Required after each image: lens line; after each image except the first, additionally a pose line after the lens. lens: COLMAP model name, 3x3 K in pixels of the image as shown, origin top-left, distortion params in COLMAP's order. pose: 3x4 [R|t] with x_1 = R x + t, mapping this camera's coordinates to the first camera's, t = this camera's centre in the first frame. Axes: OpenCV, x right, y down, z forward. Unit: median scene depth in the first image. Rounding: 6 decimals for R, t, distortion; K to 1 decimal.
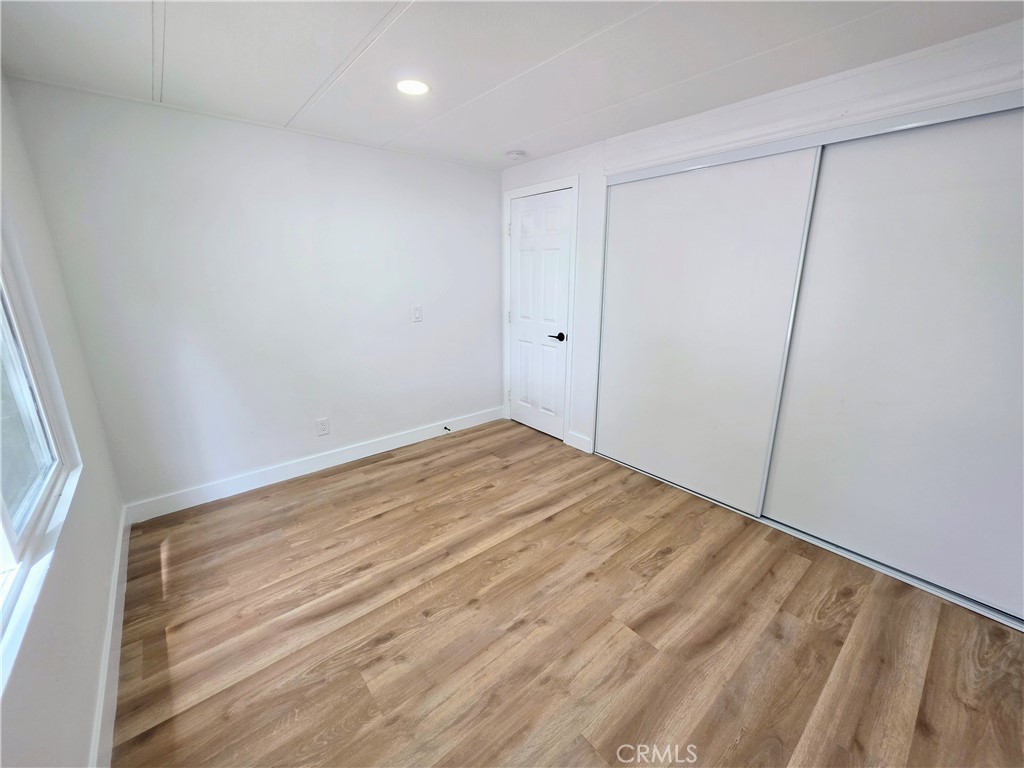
lens RADIAL K [[411.5, 0, 512.6], [0, 411.5, 379.5], [0, 0, 1]] dist [0.001381, -0.000066]
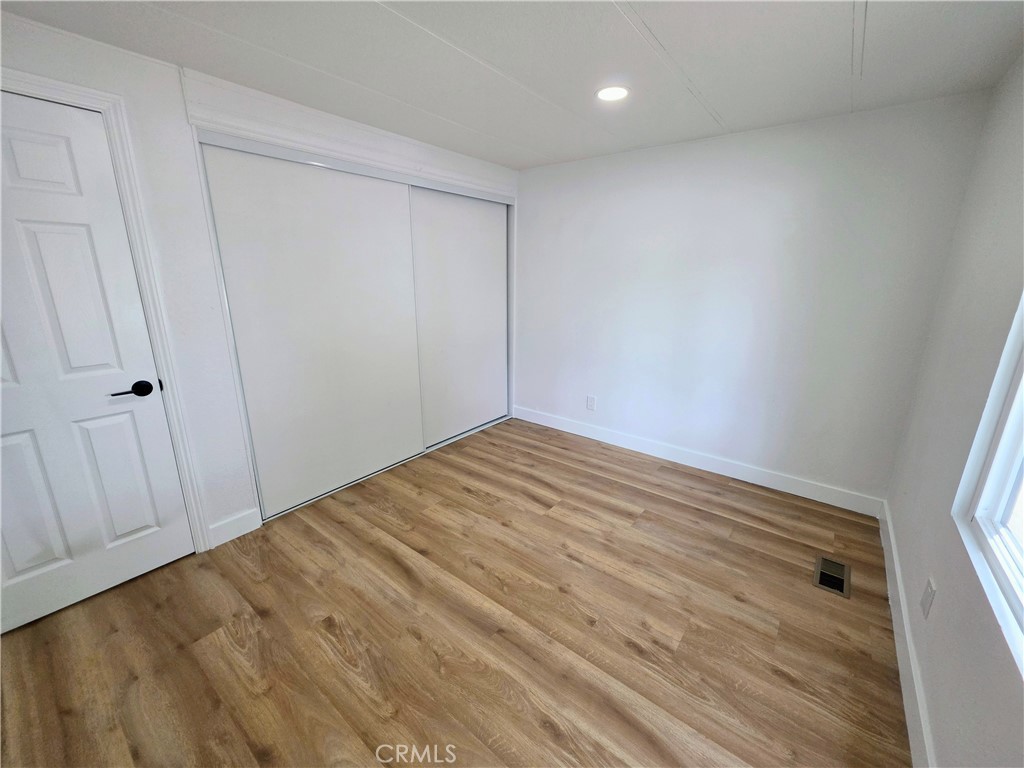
lens RADIAL K [[411.5, 0, 512.6], [0, 411.5, 379.5], [0, 0, 1]] dist [0.001381, -0.000066]
pose [[-0.201128, -0.249124, 0.947357, -0.787601], [0.245320, 0.923490, 0.294931, -0.243338], [-0.948349, 0.291724, -0.124624, 0.938754]]
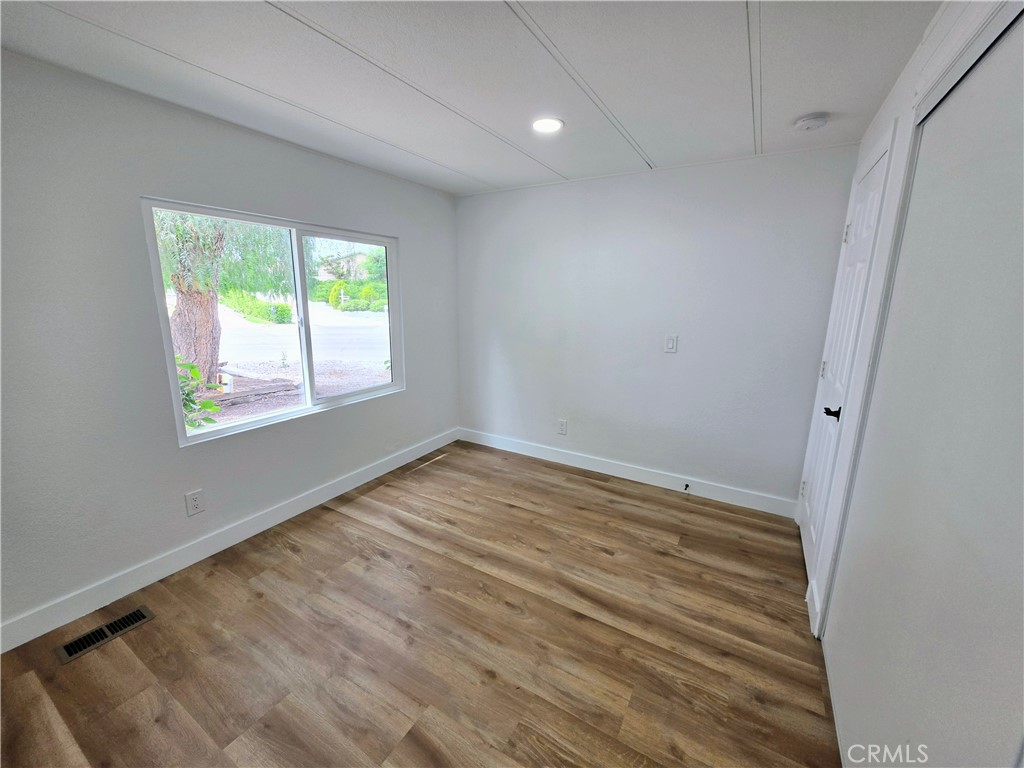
lens RADIAL K [[418.1, 0, 512.7], [0, 418.1, 363.8], [0, 0, 1]] dist [0.000386, 0.000045]
pose [[0.323840, 0.161504, -0.932225, 0.794528], [-0.254659, 0.963838, 0.078516, -0.159695], [0.911195, 0.211973, 0.353258, 0.588287]]
